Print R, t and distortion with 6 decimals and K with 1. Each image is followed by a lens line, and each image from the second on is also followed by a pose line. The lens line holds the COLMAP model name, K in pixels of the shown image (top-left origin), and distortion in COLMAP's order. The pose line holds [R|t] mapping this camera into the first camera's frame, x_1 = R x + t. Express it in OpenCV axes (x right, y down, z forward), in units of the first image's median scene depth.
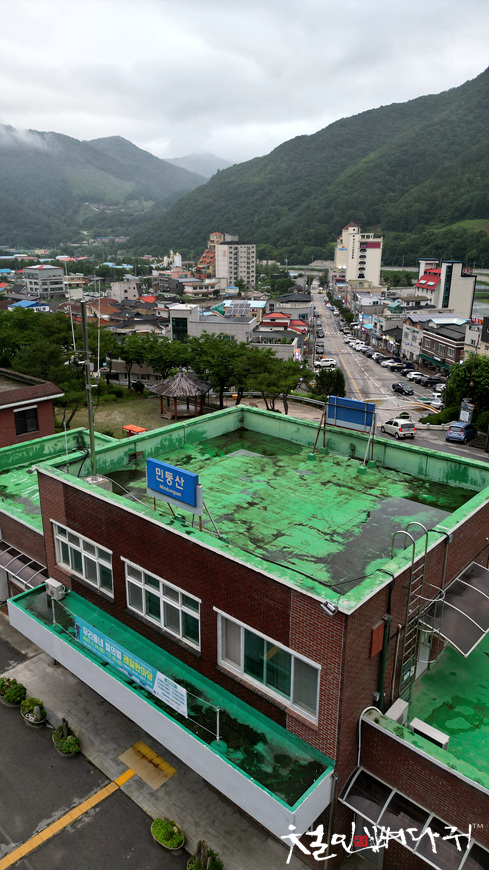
lens RADIAL K [[606.6, 0, 243.1], [0, 606.6, 432.6], [0, 0, 1]] dist [0.089415, -0.092149]
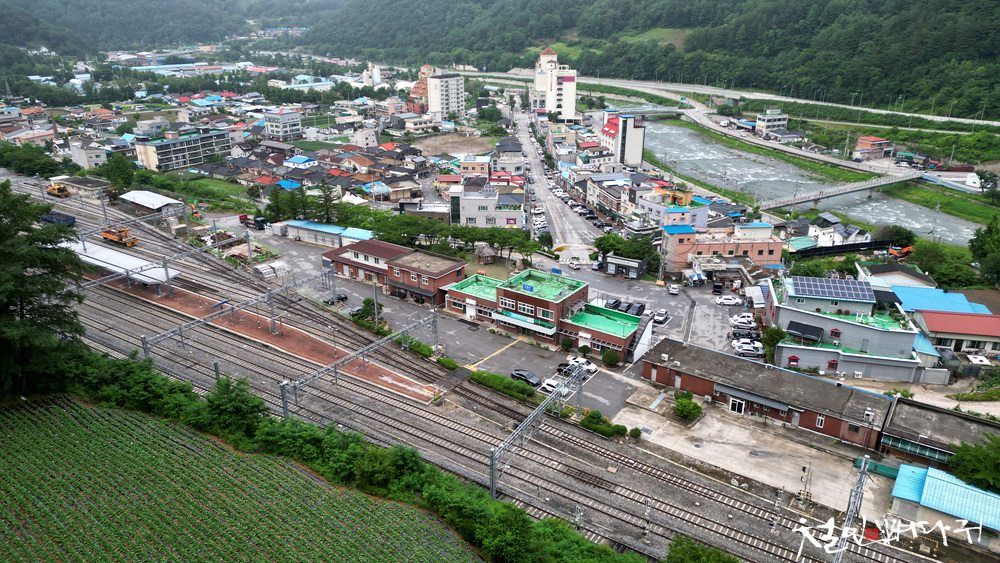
lens RADIAL K [[697.3, 0, 501.3], [0, 697.3, 280.4], [0, 0, 1]] dist [0.089415, -0.092149]
pose [[0.994284, -0.046242, 0.096229, -0.054665], [0.040047, 0.997059, 0.065337, -0.023815], [-0.098968, -0.061110, 0.993212, -0.306054]]
